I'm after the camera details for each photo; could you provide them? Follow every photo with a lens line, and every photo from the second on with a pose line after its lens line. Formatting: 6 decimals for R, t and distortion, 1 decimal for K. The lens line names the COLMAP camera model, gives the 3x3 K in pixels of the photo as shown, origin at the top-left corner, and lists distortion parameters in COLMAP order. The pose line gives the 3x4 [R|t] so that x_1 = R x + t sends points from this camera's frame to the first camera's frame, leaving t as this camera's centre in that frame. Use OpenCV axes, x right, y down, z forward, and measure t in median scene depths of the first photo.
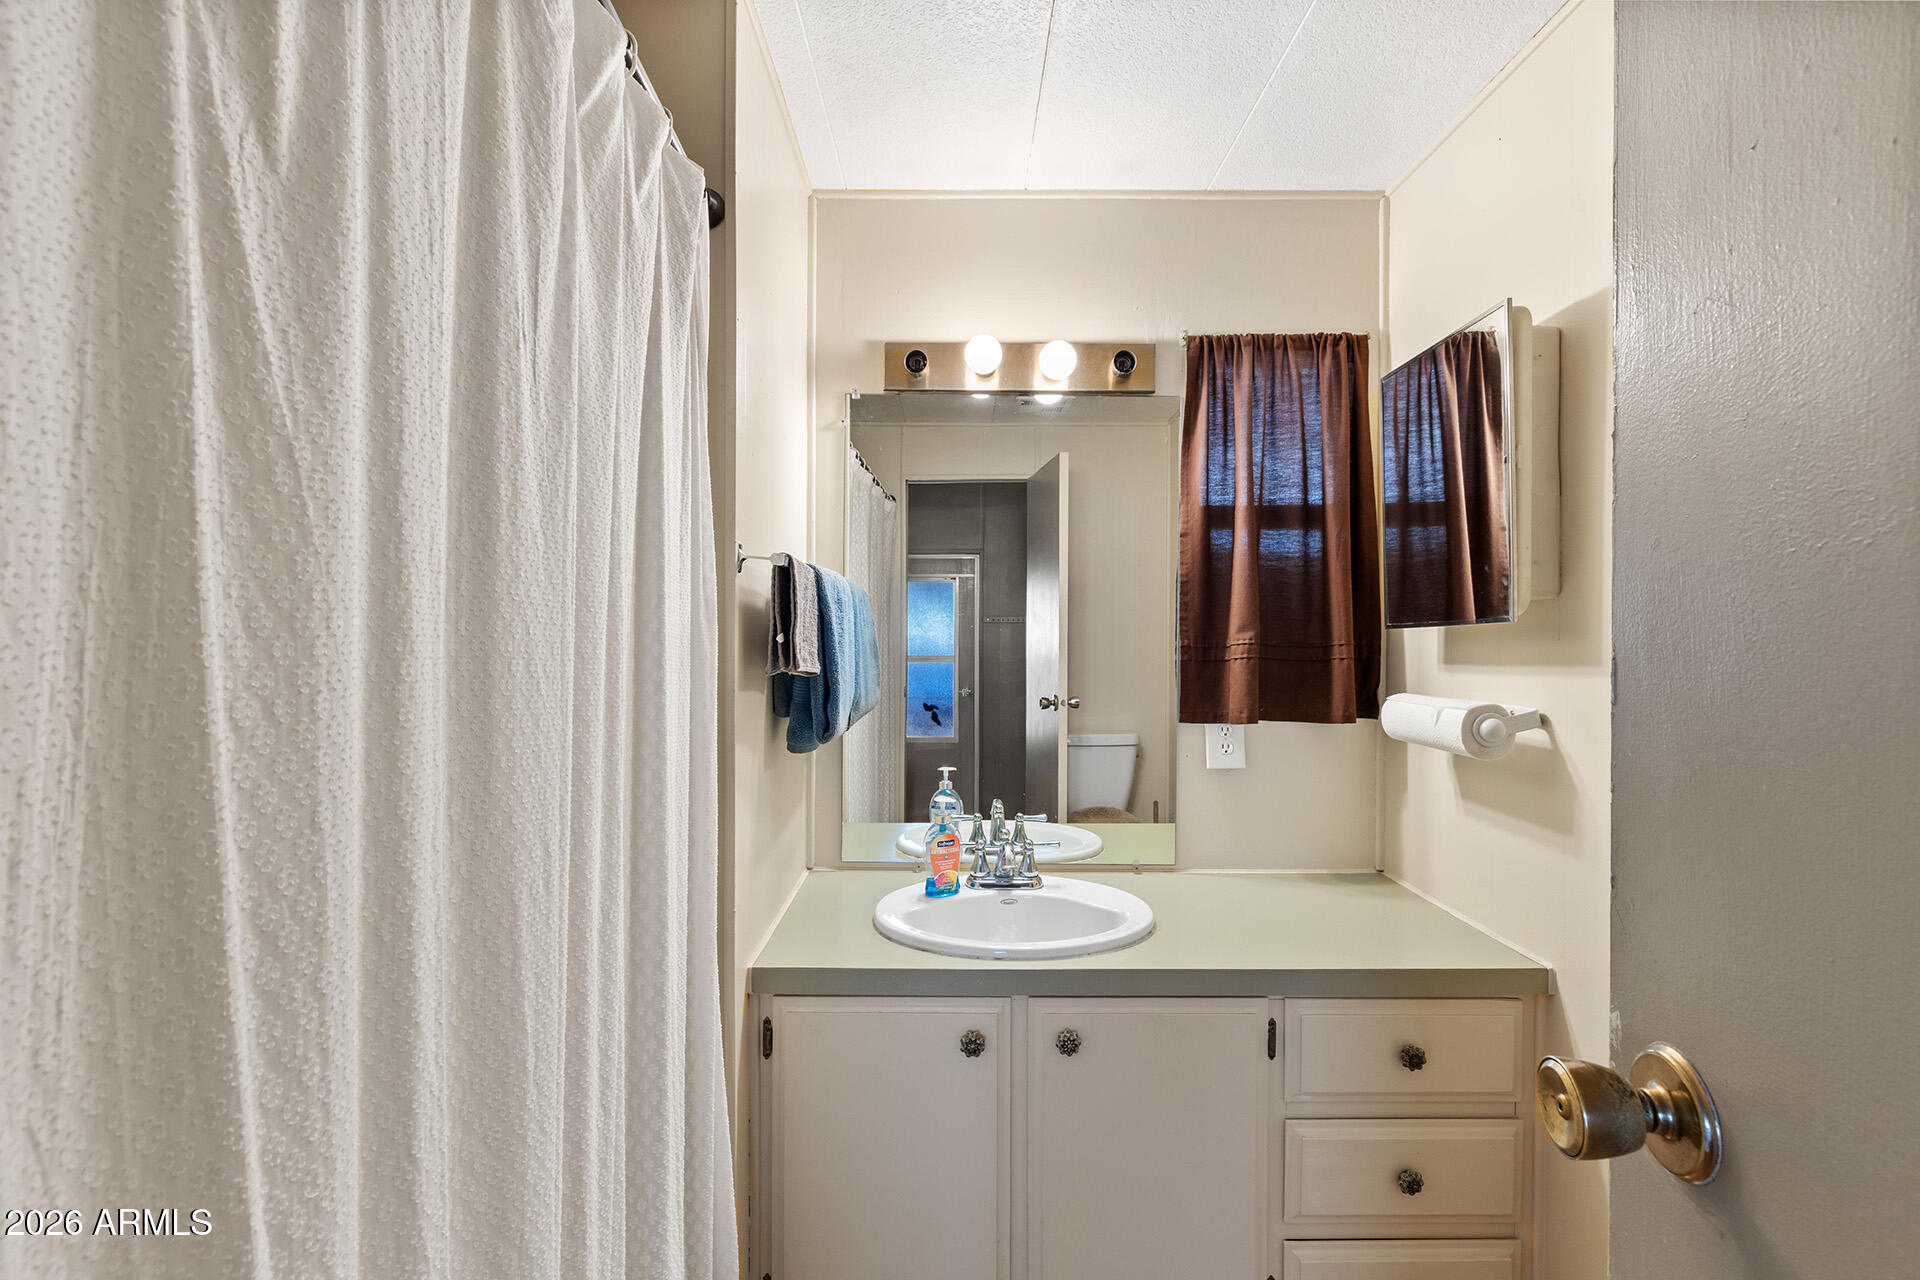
lens RADIAL K [[880.4, 0, 952.0], [0, 880.4, 641.8], [0, 0, 1]] dist [0.001335, -0.000334]
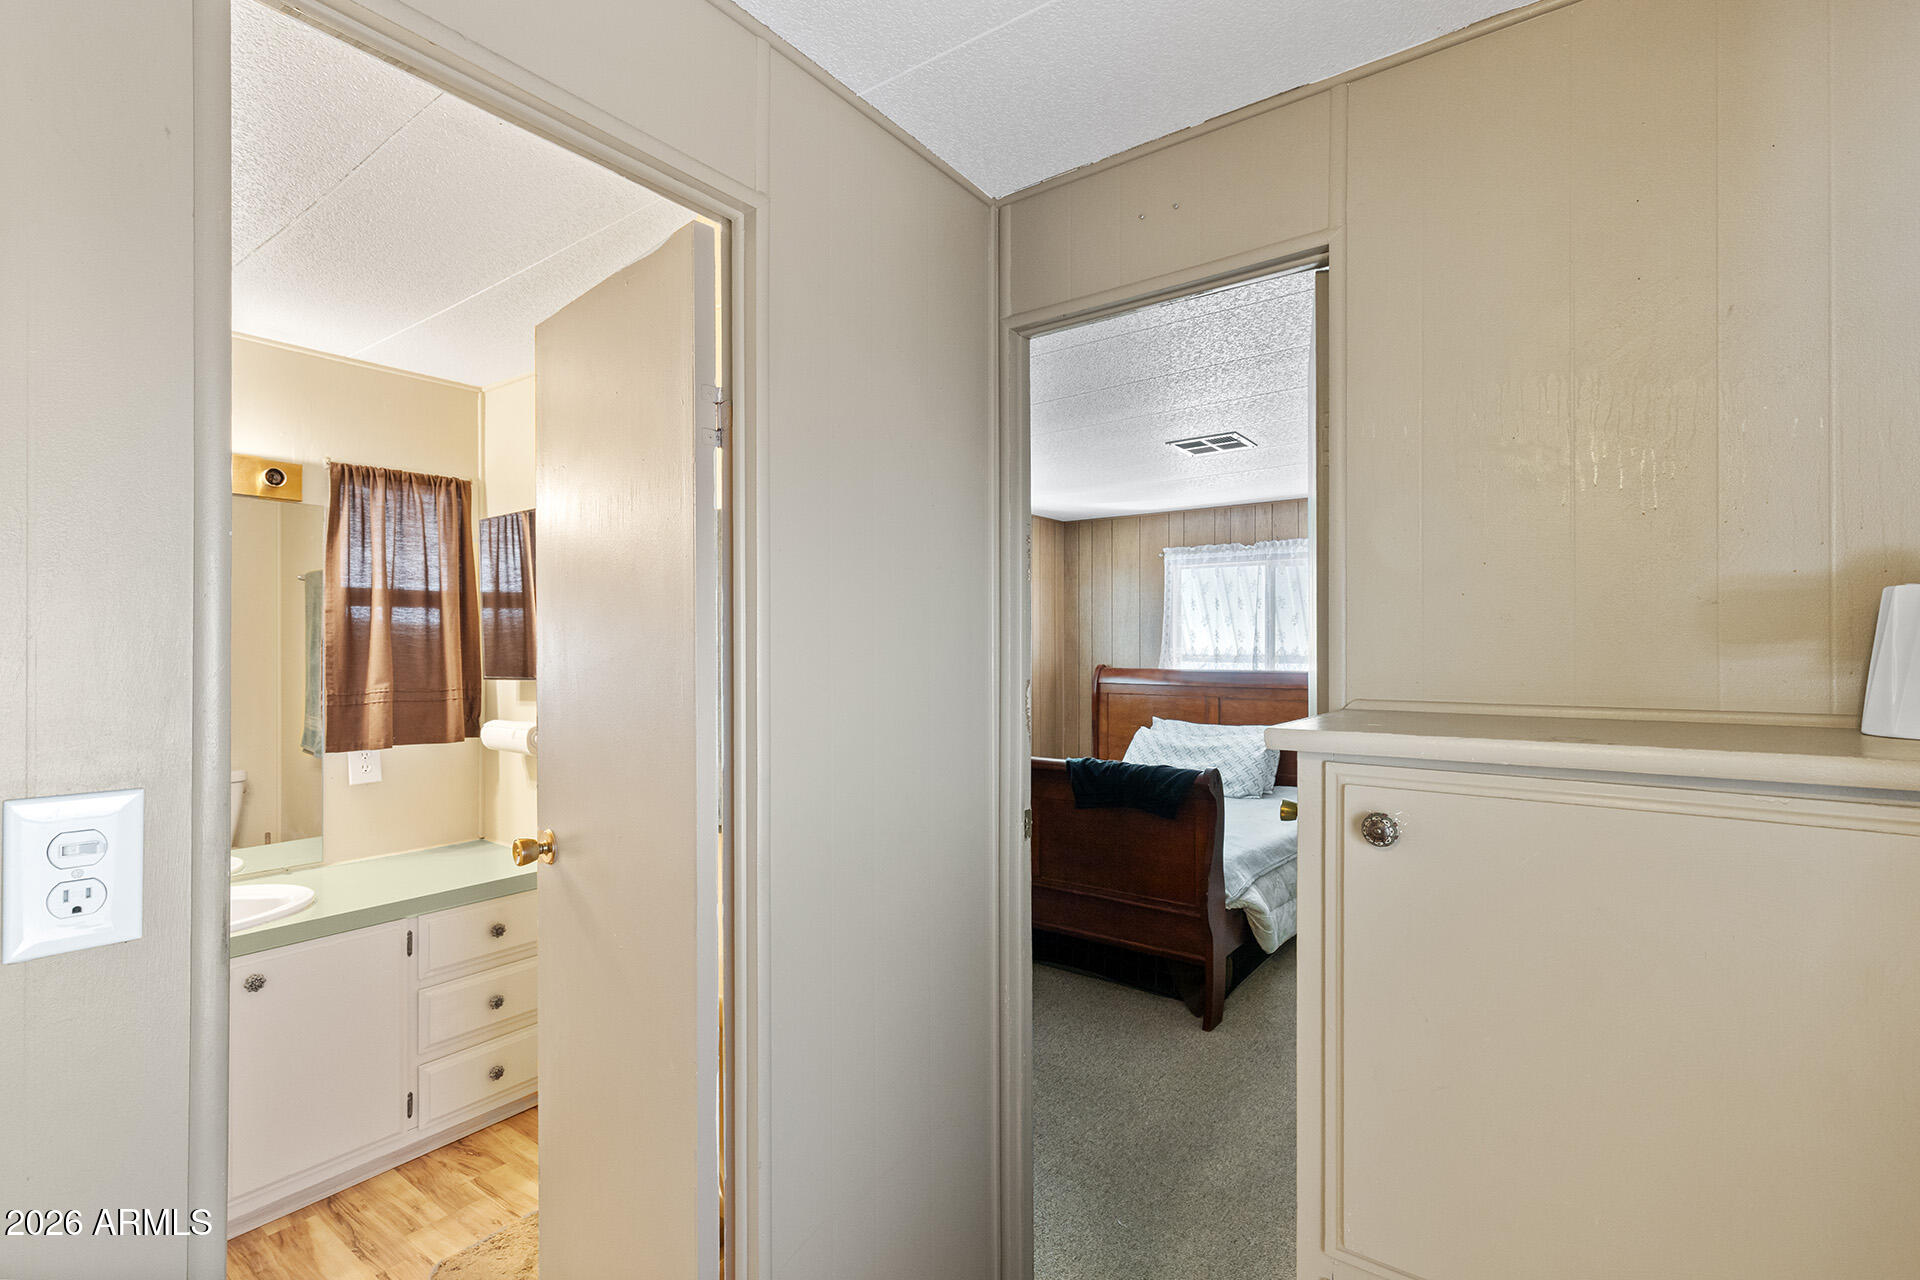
lens RADIAL K [[880.4, 0, 947.8], [0, 880.4, 650.0], [0, 0, 1]] dist [0.001335, -0.000334]
pose [[0.603051, -0.005941, 0.797681, -0.235224], [0.007136, 0.999972, 0.002053, -0.058818], [-0.797671, 0.004454, 0.603076, -0.549547]]
